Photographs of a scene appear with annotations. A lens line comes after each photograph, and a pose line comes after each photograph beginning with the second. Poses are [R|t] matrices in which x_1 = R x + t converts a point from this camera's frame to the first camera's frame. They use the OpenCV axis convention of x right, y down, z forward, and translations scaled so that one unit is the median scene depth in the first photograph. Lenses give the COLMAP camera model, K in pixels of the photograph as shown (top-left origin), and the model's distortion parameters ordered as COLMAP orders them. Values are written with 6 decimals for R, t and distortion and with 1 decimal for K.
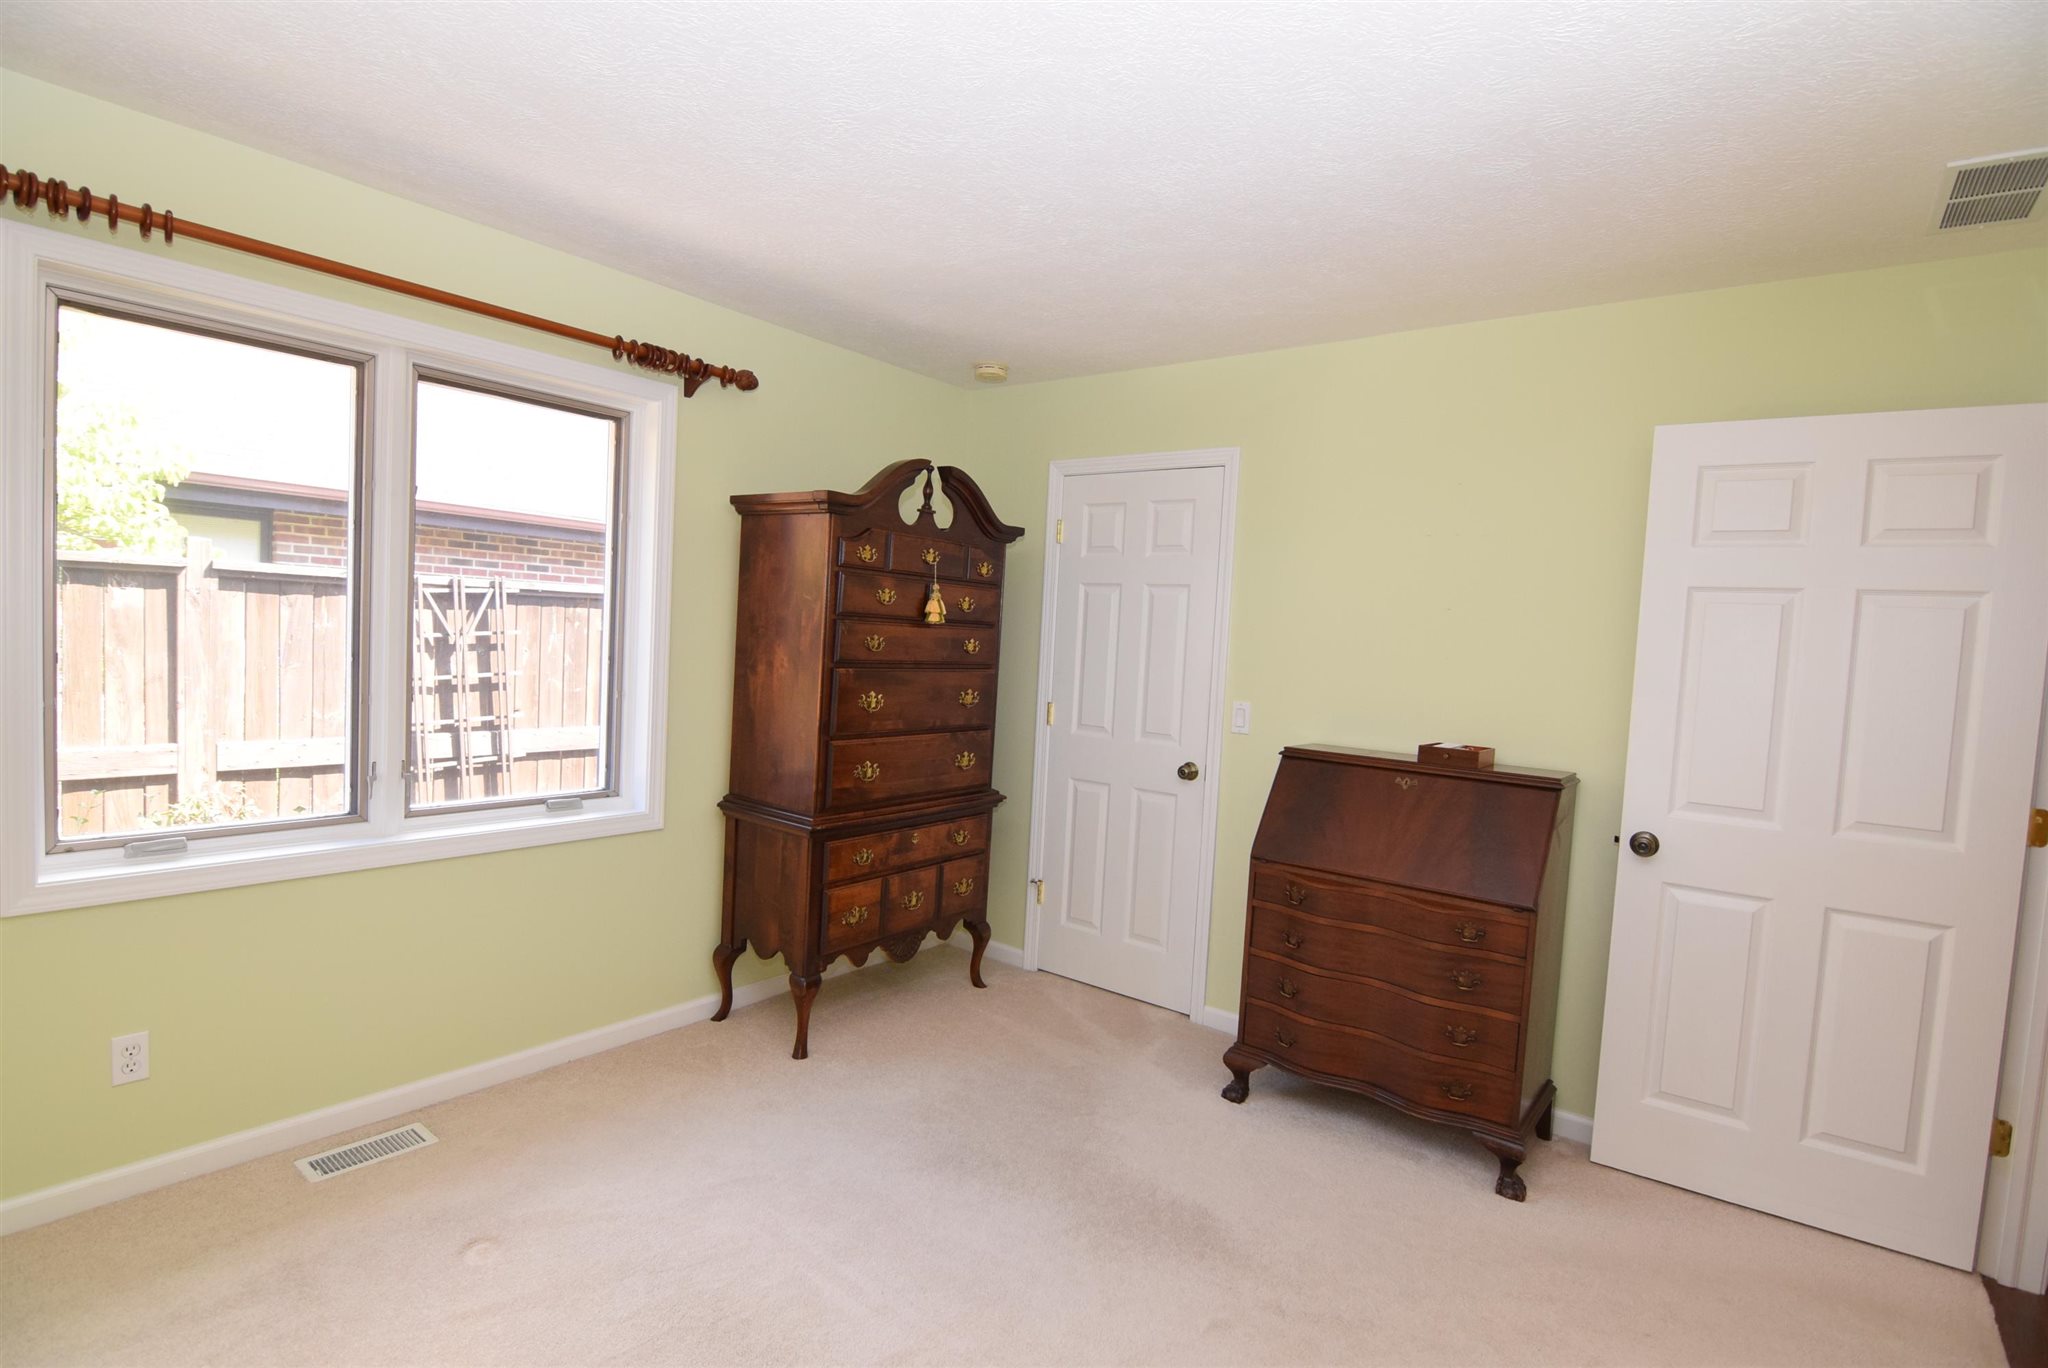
lens RADIAL K [[983.7, 0, 1020.7], [0, 983.7, 694.9], [0, 0, 1]] dist [-0.027885, -0.000491]
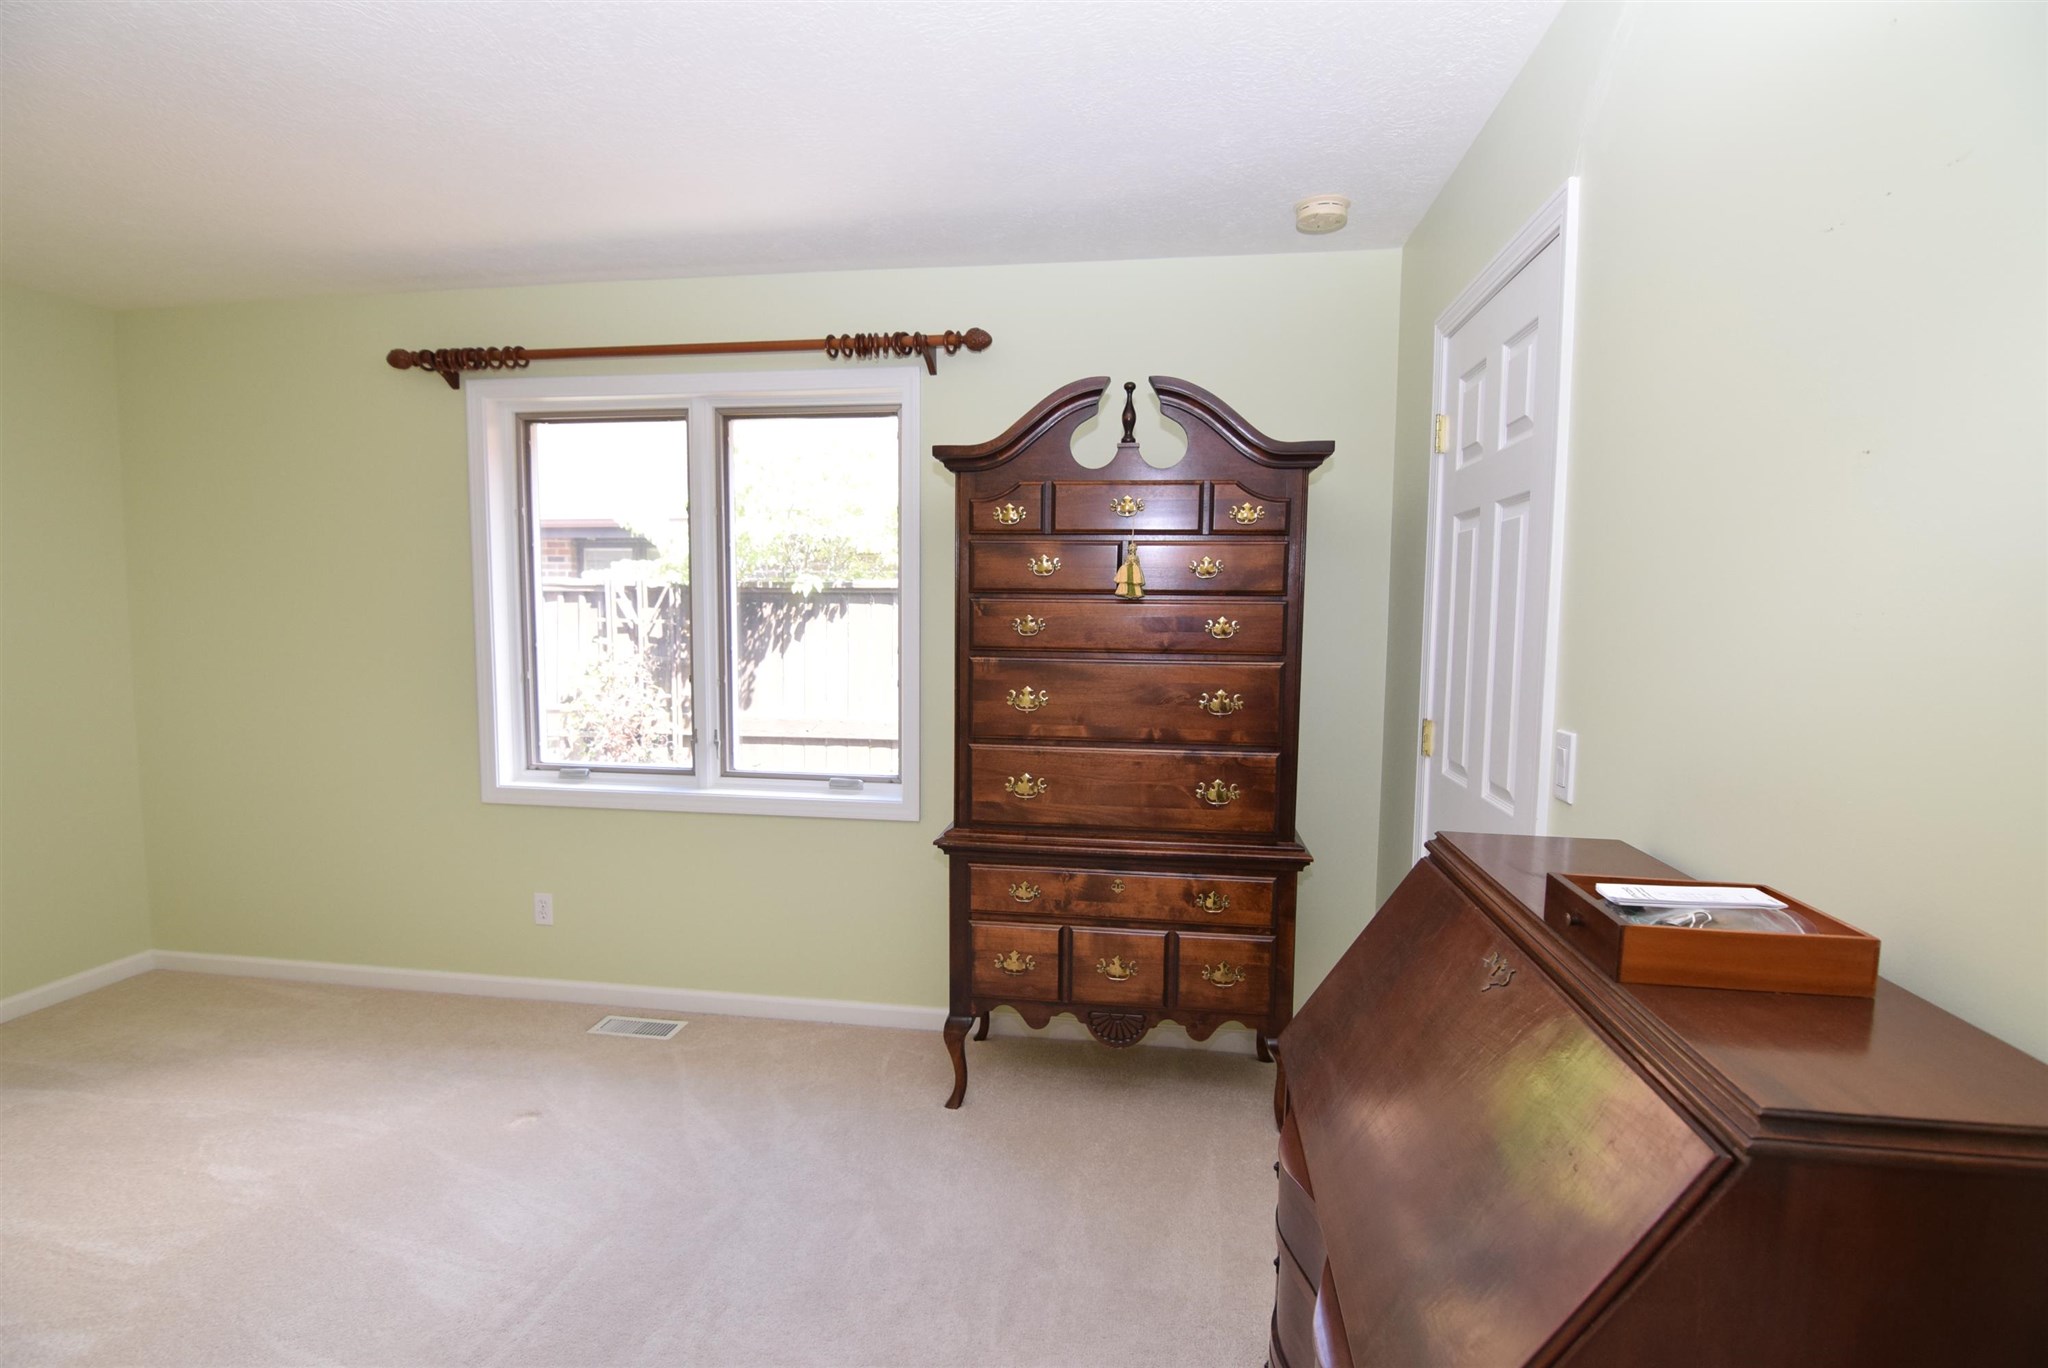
lens RADIAL K [[992.6, 0, 1020.7], [0, 992.6, 691.0], [0, 0, 1]] dist [-0.003086, -0.013321]
pose [[0.480385, 0.025303, -0.876693, 0.548041], [-0.036935, 0.999281, 0.008602, -0.006356], [0.876280, 0.028249, 0.480974, 0.604224]]
